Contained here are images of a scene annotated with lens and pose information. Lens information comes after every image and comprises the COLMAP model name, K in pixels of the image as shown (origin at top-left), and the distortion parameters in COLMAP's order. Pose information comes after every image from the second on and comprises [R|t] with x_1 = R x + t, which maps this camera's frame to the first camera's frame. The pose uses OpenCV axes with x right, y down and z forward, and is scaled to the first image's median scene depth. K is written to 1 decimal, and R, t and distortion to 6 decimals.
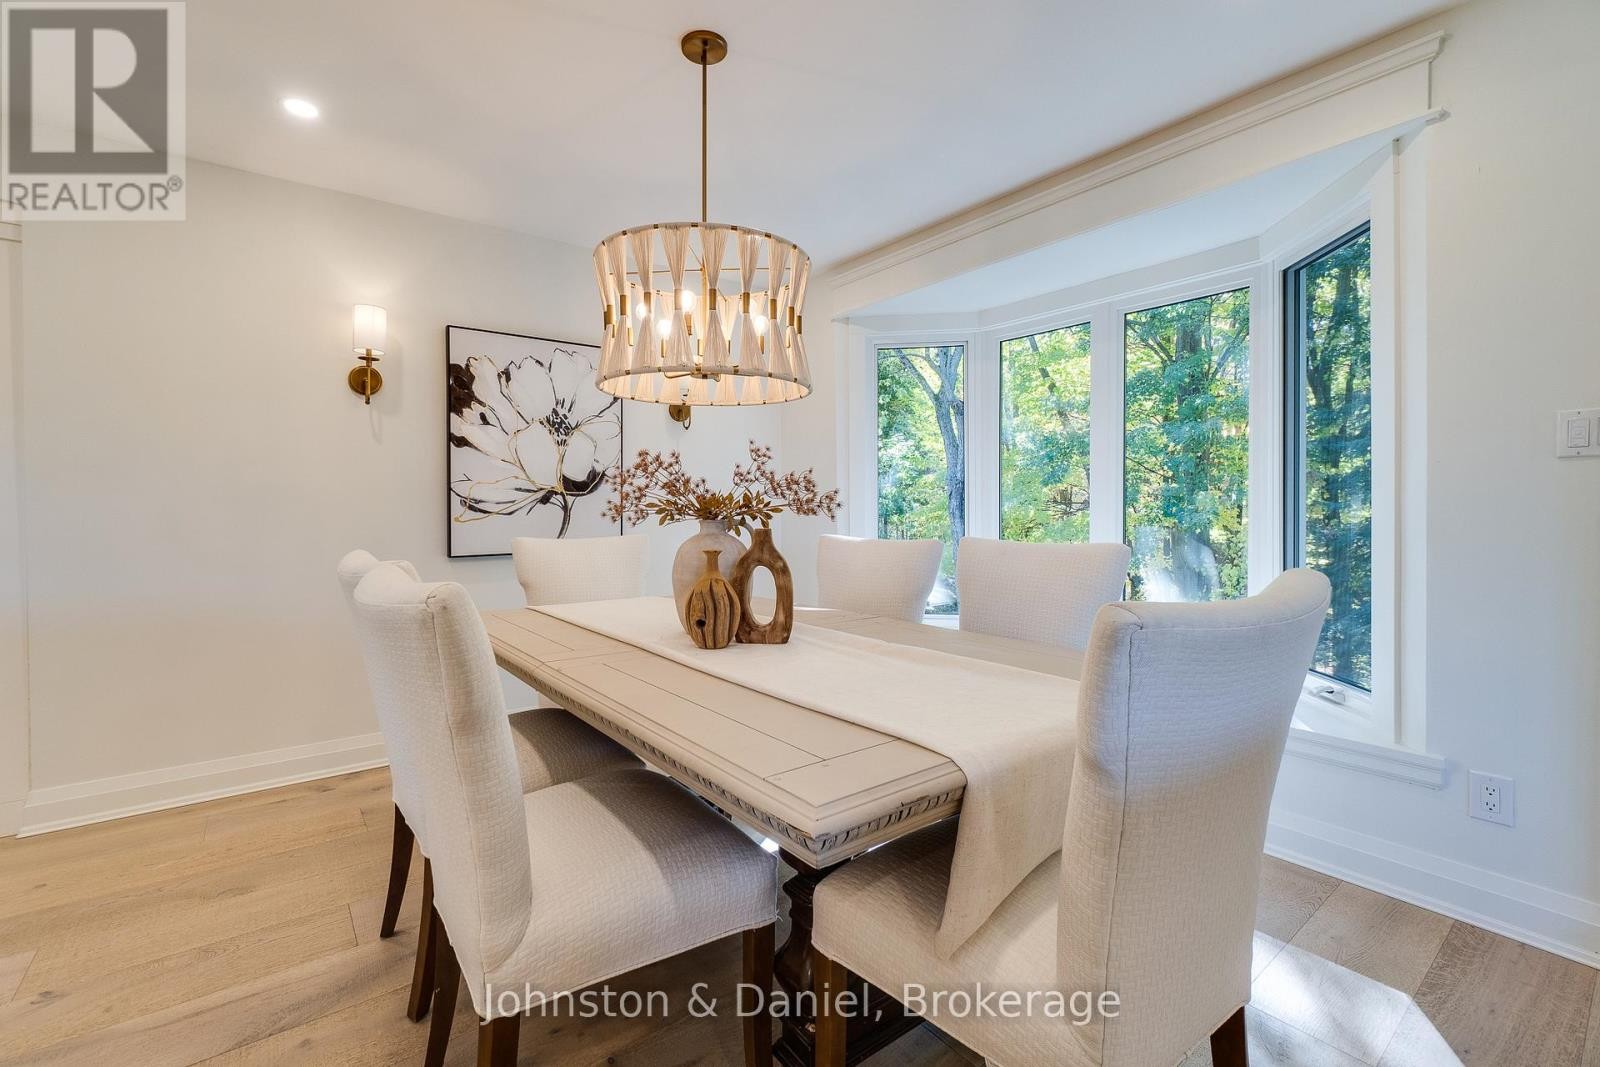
lens RADIAL K [[697.3, 0, 787.4], [0, 697.3, 531.2], [0, 0, 1]] dist [-0.001212, -0.000018]
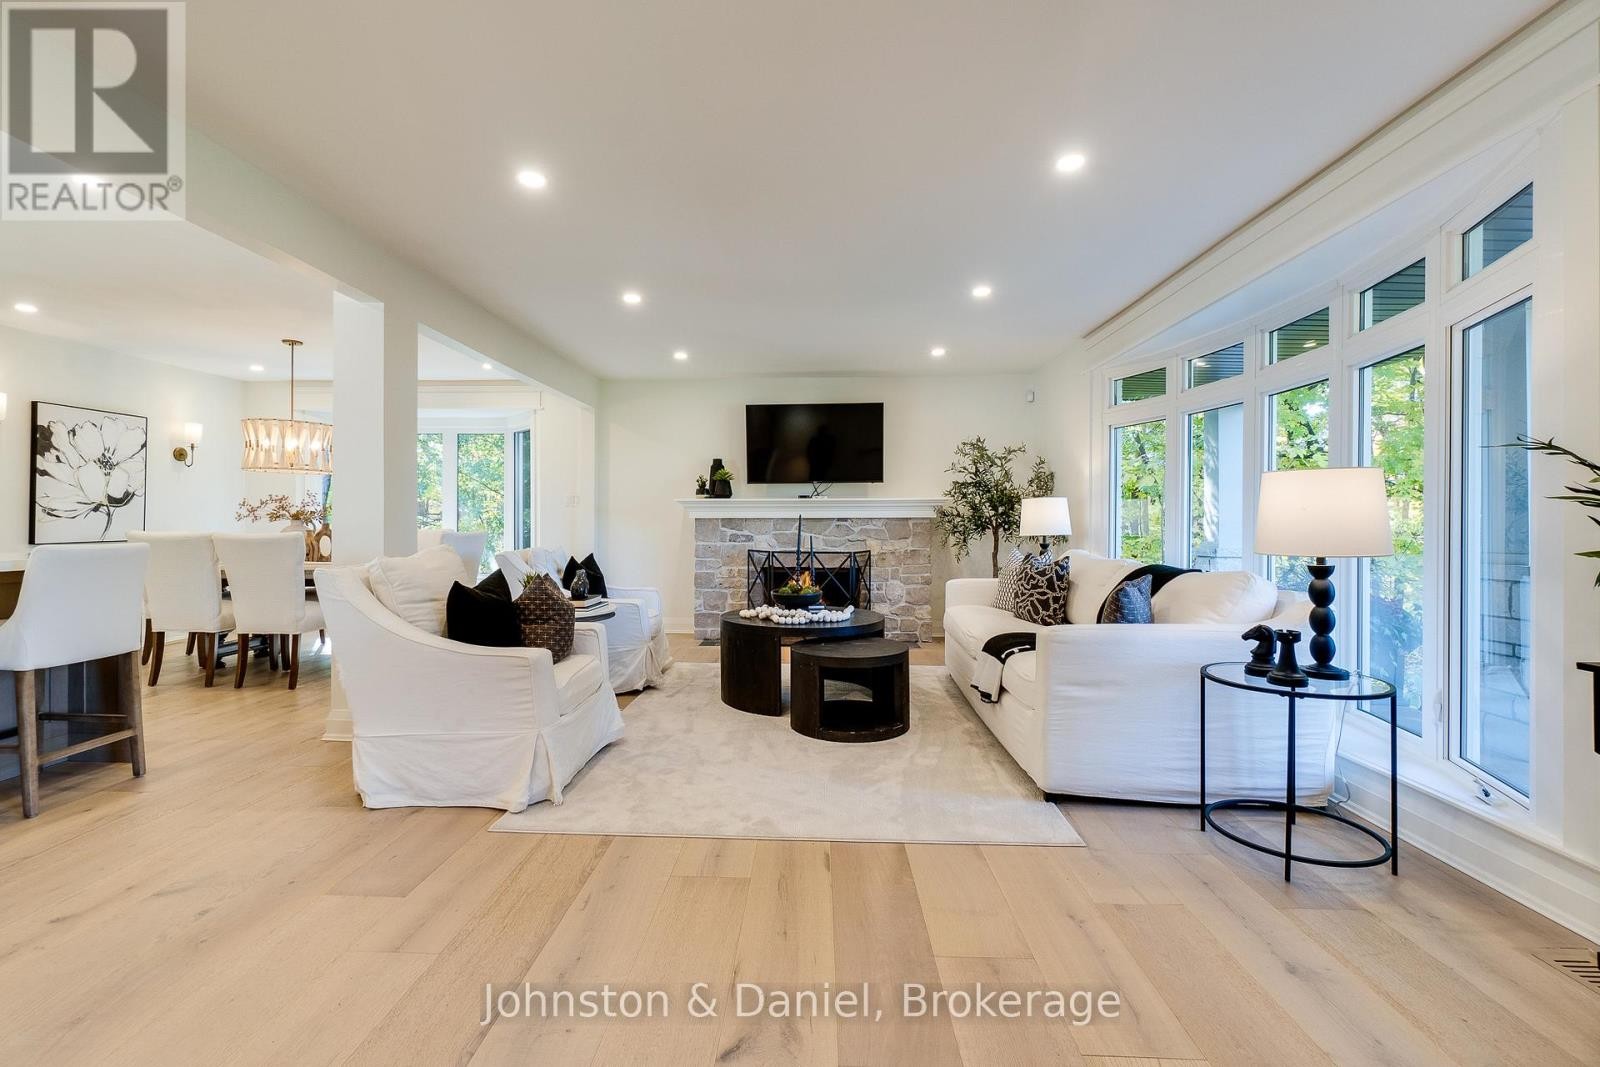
lens RADIAL K [[692.6, 0, 781.8], [0, 692.6, 520.6], [0, 0, 1]] dist [-0.004669, 0.000052]
pose [[0.651503, 0.005000, 0.758629, -0.547807], [0.018489, 0.999577, -0.022466, 0.048403], [-0.758420, 0.028663, 0.651135, -1.295713]]
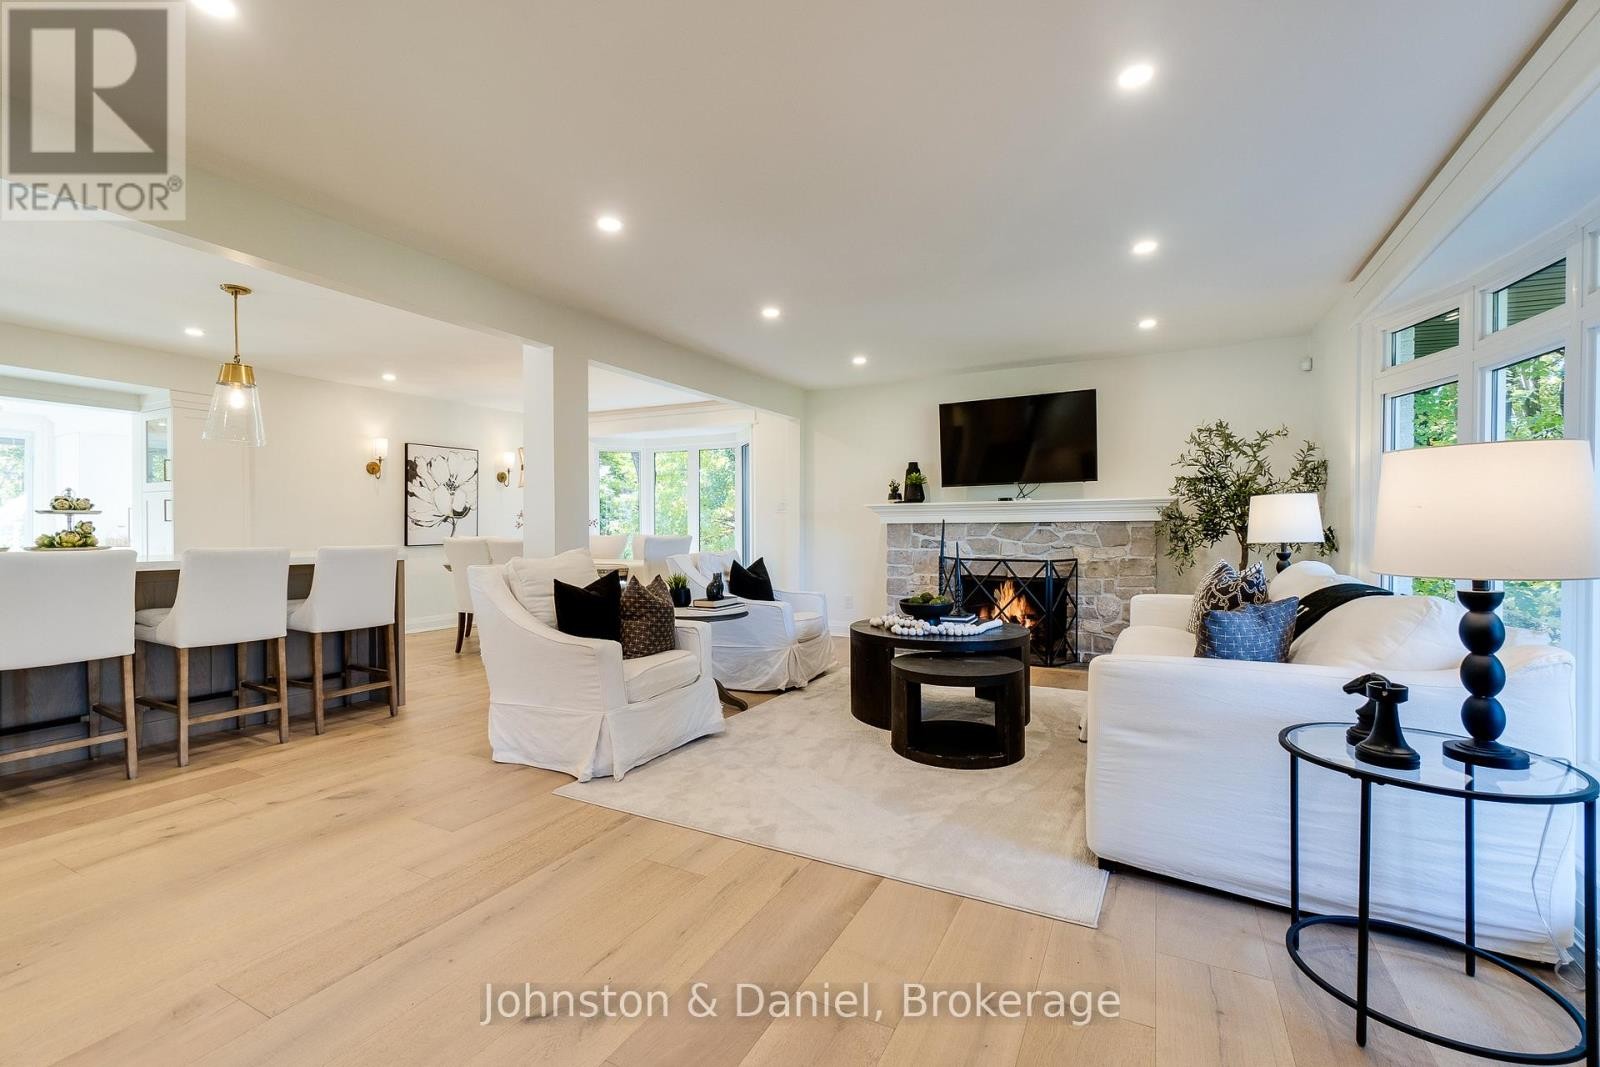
lens RADIAL K [[697.3, 0, 787.4], [0, 697.3, 531.2], [0, 0, 1]] dist [-0.001212, -0.000018]
pose [[0.913951, -0.003308, 0.405812, -0.266237], [0.012947, 0.999695, -0.021010, 0.051669], [-0.405619, 0.024456, 0.913715, -1.497794]]
